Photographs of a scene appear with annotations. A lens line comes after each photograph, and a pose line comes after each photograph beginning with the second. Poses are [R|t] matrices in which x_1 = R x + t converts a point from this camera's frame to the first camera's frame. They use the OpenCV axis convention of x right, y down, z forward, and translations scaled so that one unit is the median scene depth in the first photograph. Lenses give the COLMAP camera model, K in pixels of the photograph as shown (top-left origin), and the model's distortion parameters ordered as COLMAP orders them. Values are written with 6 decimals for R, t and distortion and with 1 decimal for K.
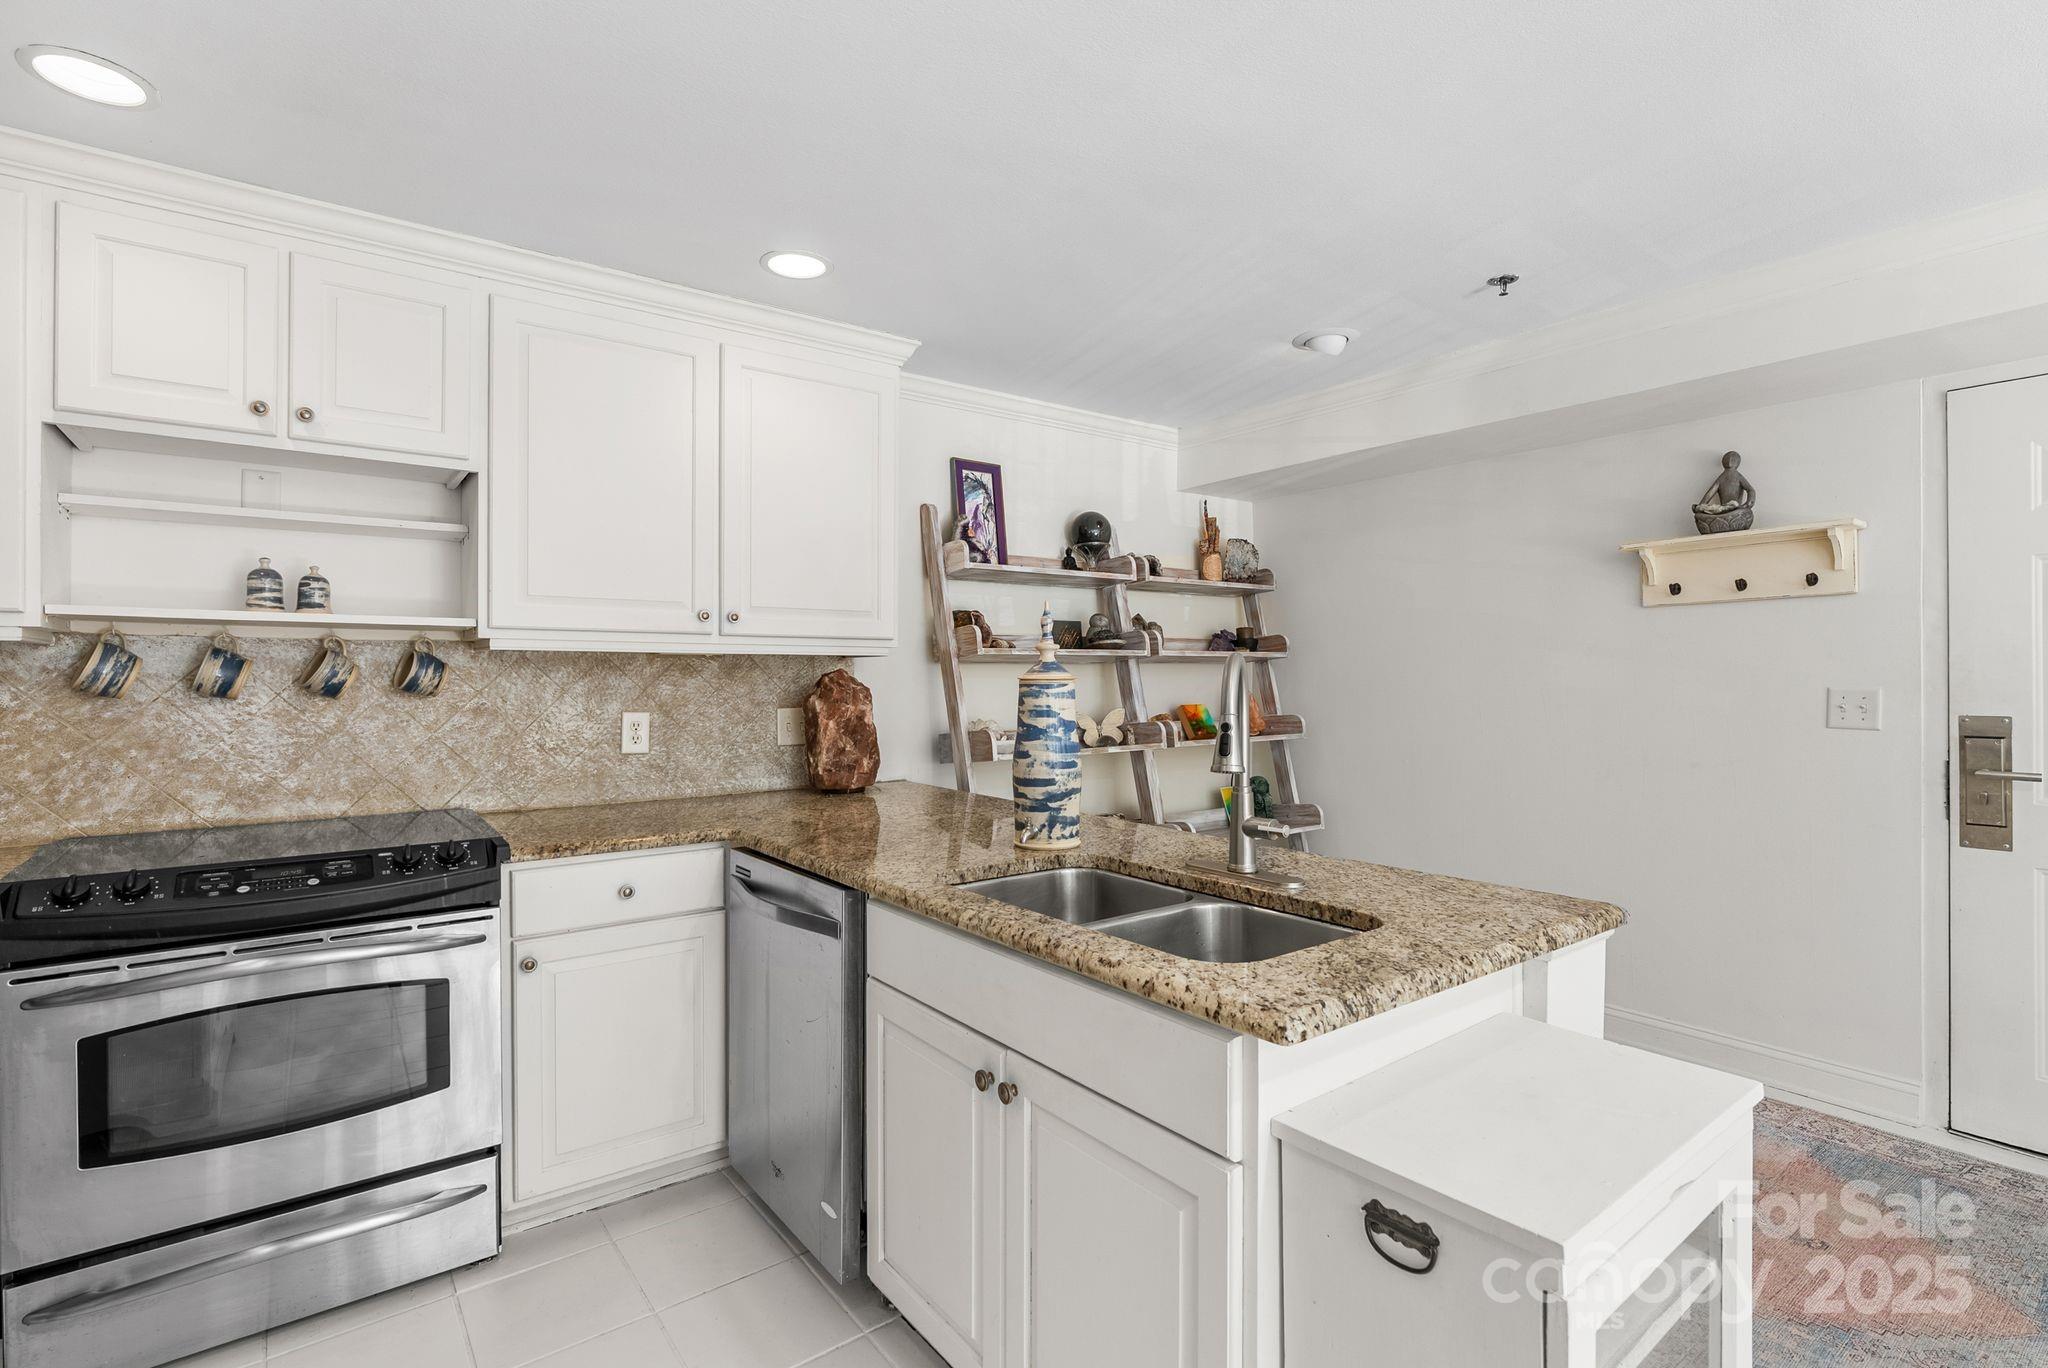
lens RADIAL K [[964.7, 0, 1024.0], [0, 964.7, 684.0], [0, 0, 1]] dist [-0.001495, 0.000238]
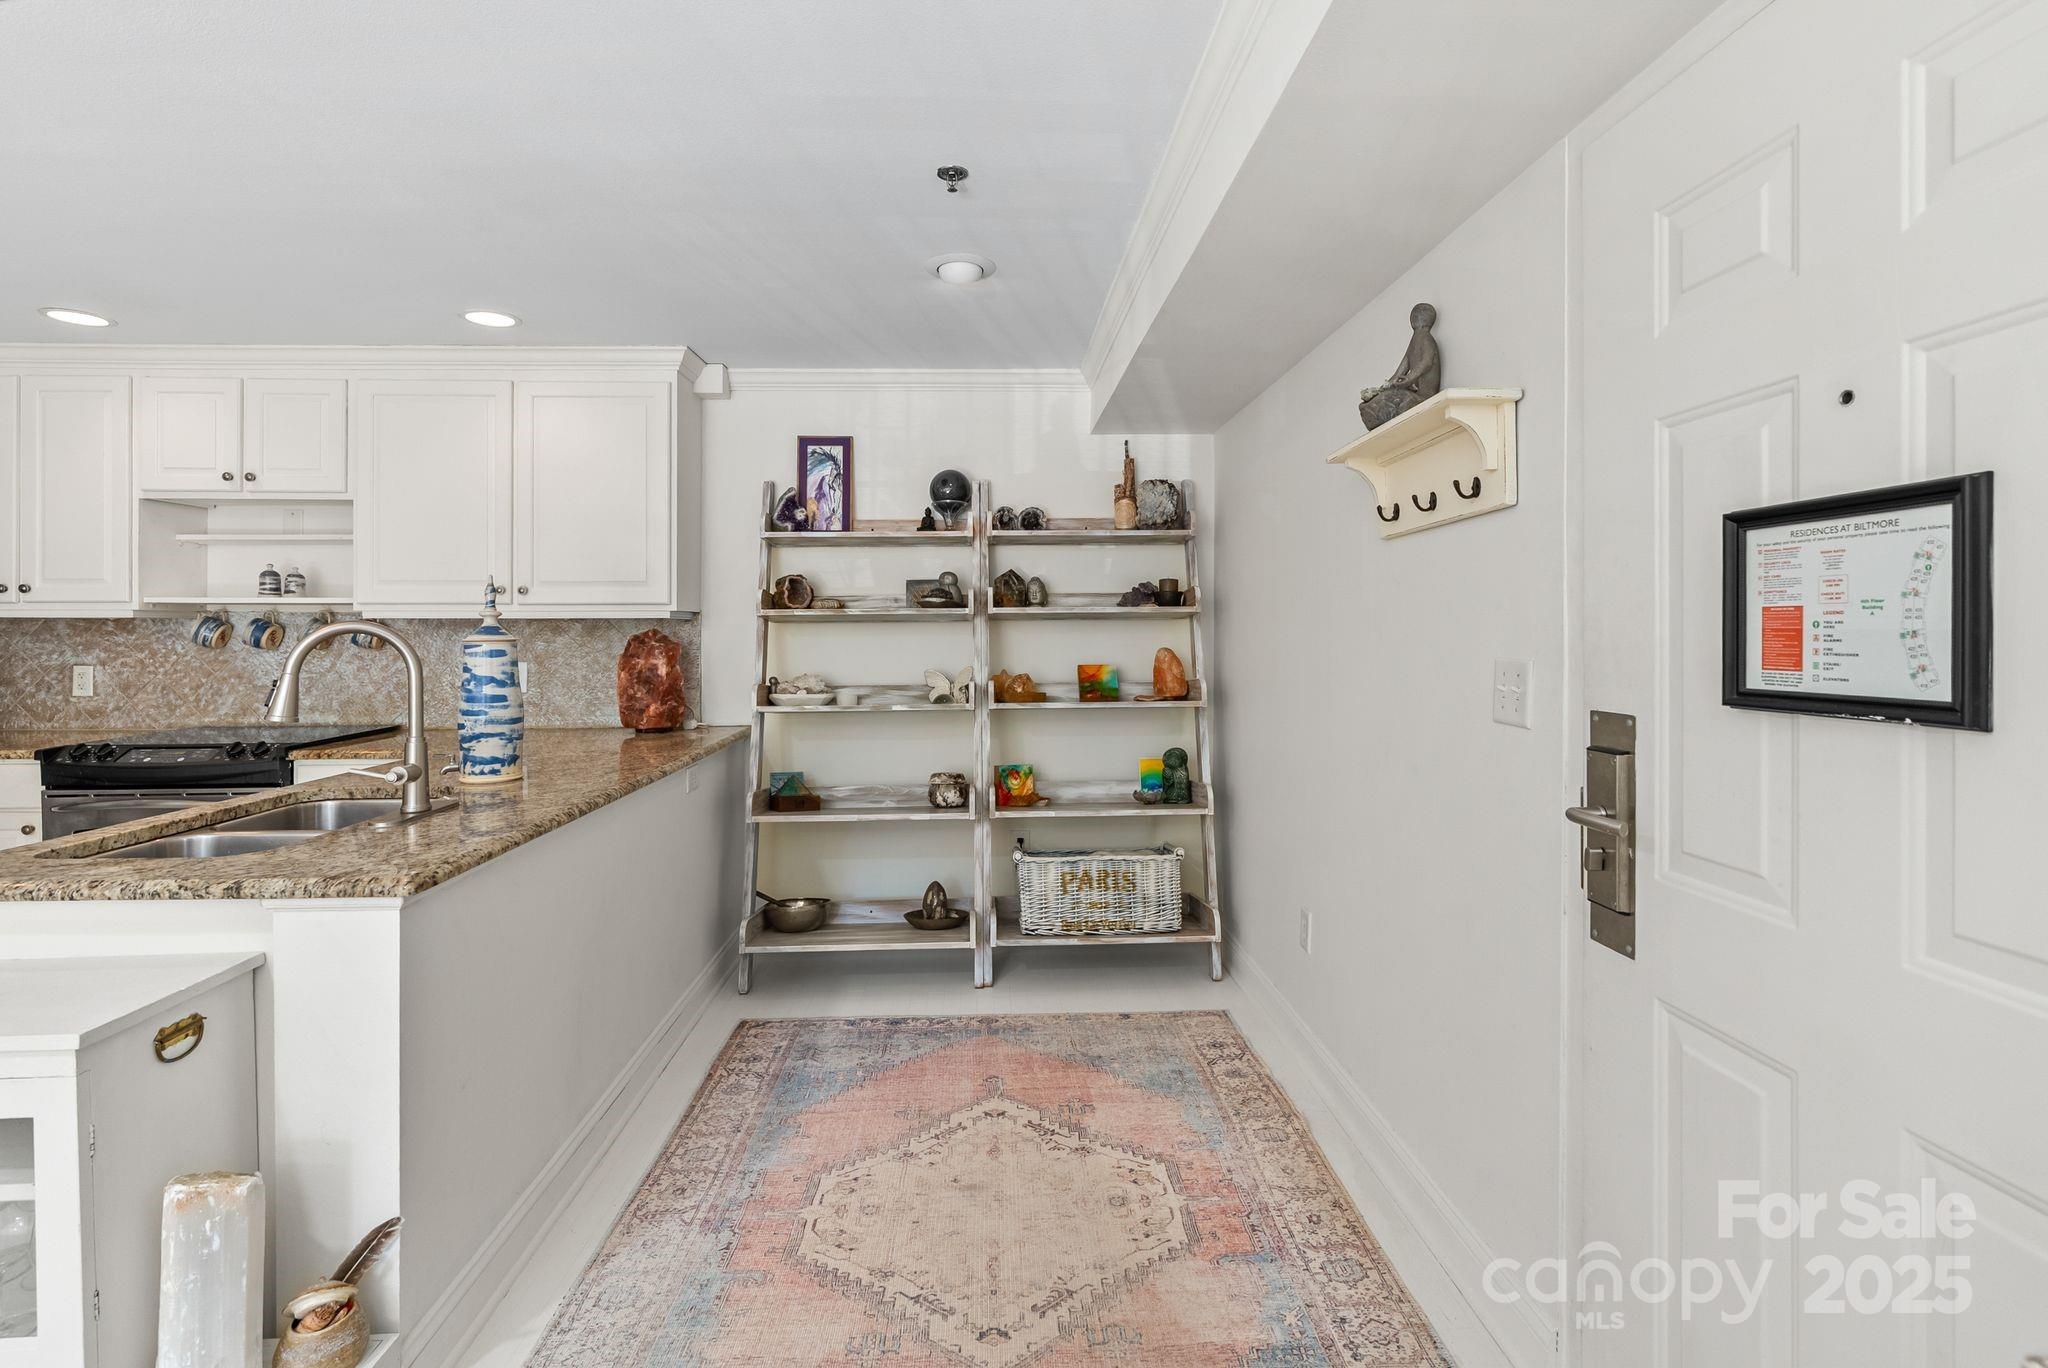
lens RADIAL K [[952.8, 0, 1019.7], [0, 952.8, 634.4], [0, 0, 1]] dist [-0.006751, 0.005324]
pose [[0.820677, 0.001386, -0.571391, 0.867312], [-0.002947, 0.999994, -0.001806, -0.008499], [0.571385, 0.003166, 0.820676, 0.290371]]
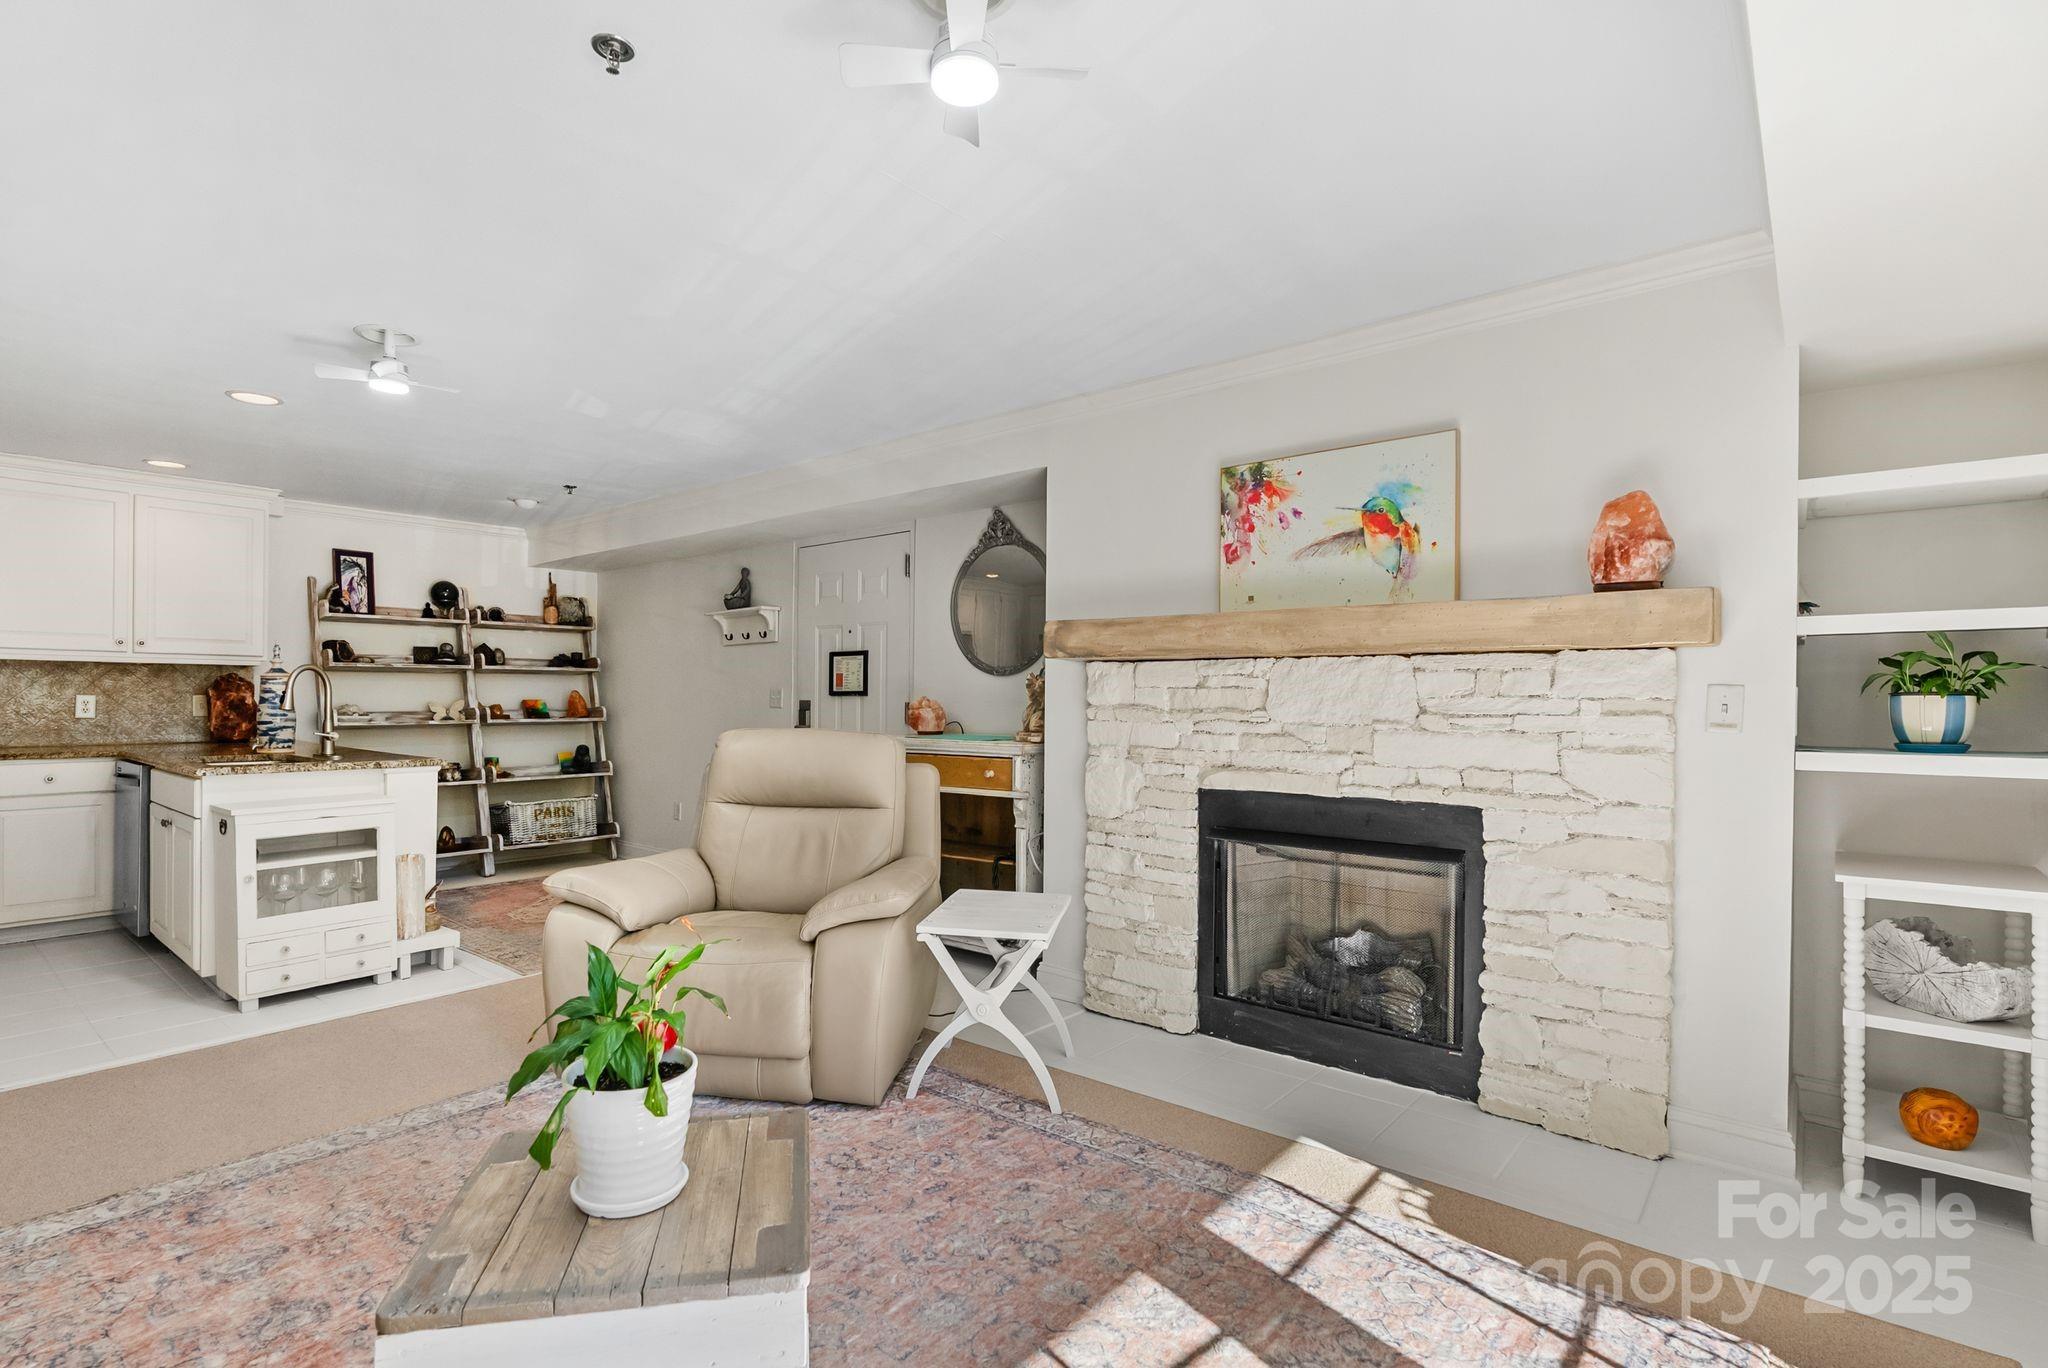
lens RADIAL K [[976.4, 0, 1009.5], [0, 976.4, 704.8], [0, 0, 1]] dist [-0.015921, 0.006813]
pose [[0.975289, 0.005980, 0.220854, 0.808618], [-0.005919, 0.999982, -0.000938, 0.036468], [-0.220855, -0.000392, 0.975307, -1.045138]]
